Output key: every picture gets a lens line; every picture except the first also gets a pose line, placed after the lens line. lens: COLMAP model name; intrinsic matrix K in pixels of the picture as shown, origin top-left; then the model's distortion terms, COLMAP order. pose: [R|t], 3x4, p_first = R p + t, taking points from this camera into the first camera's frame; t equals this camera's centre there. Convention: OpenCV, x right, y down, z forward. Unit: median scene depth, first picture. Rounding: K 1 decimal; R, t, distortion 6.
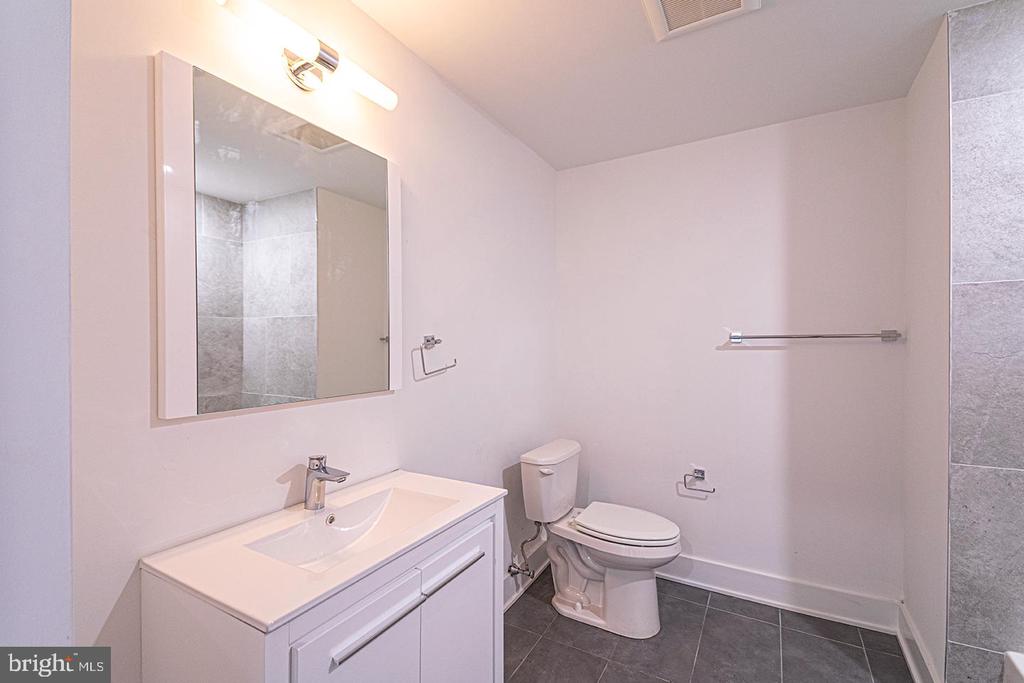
lens RADIAL K [[455.7, 0, 516.5], [0, 455.7, 342.7], [0, 0, 1]] dist [0.061643, -0.031740]
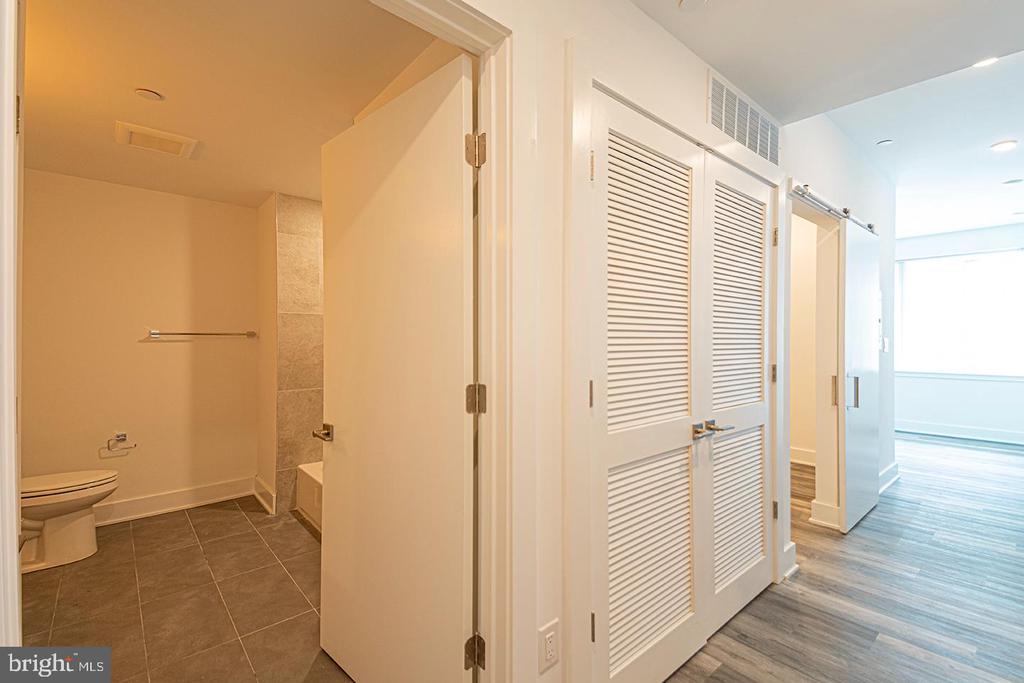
lens RADIAL K [[455.7, 0, 516.5], [0, 455.7, 342.7], [0, 0, 1]] dist [0.061643, -0.031740]
pose [[0.345096, -0.002674, 0.938563, -0.537505], [-0.001909, 0.999992, 0.003552, 0.009477], [-0.938565, -0.003018, 0.345088, -0.592646]]
